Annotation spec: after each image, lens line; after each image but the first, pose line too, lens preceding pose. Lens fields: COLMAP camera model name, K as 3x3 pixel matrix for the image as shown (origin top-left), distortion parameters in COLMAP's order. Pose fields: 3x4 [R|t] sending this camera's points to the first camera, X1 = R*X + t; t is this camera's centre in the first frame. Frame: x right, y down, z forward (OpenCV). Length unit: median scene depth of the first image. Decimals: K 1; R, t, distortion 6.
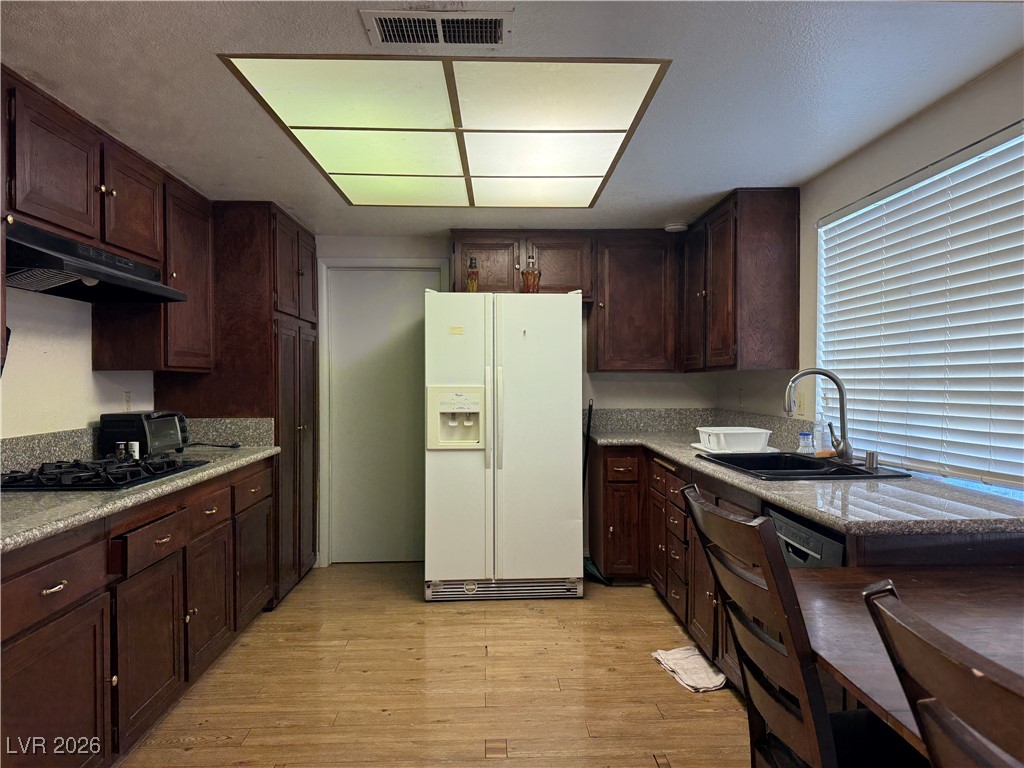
lens RADIAL K [[730.9, 0, 513.1], [0, 730.9, 382.5], [0, 0, 1]] dist [0.037580, -0.041776]
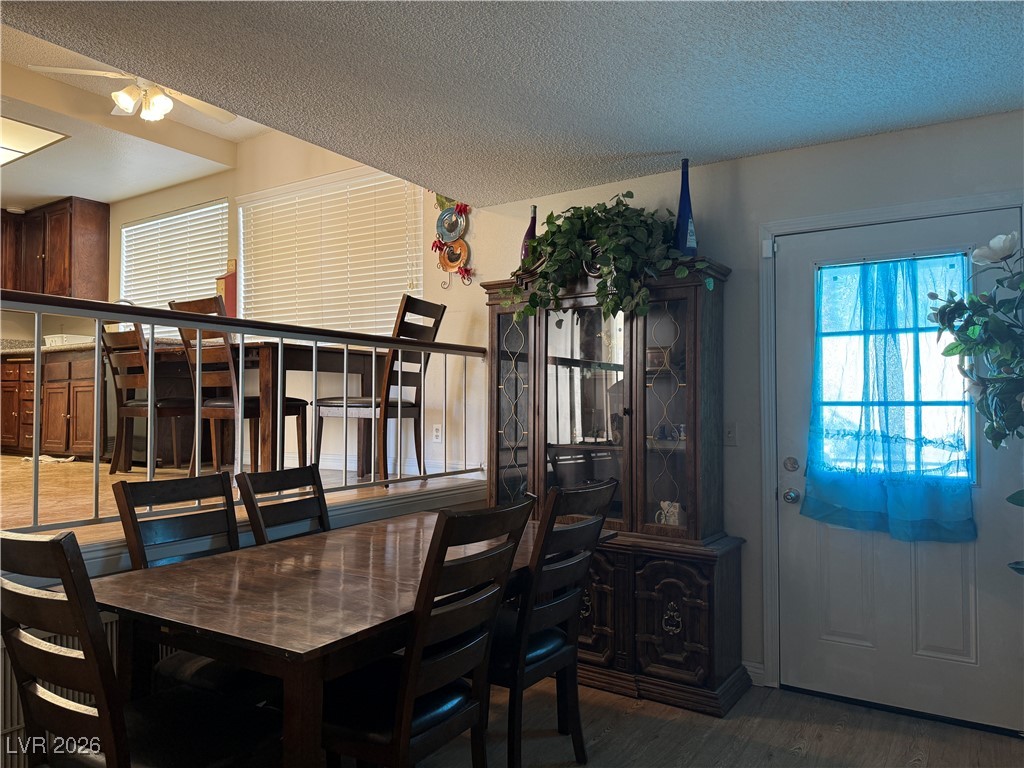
lens RADIAL K [[730.9, 0, 513.5], [0, 730.9, 380.5], [0, 0, 1]] dist [0.037580, -0.041776]
pose [[0.609531, 0.024906, 0.792371, -0.442986], [-0.002008, 0.999552, -0.029874, 0.225463], [-0.792759, 0.016619, 0.609308, -0.897159]]
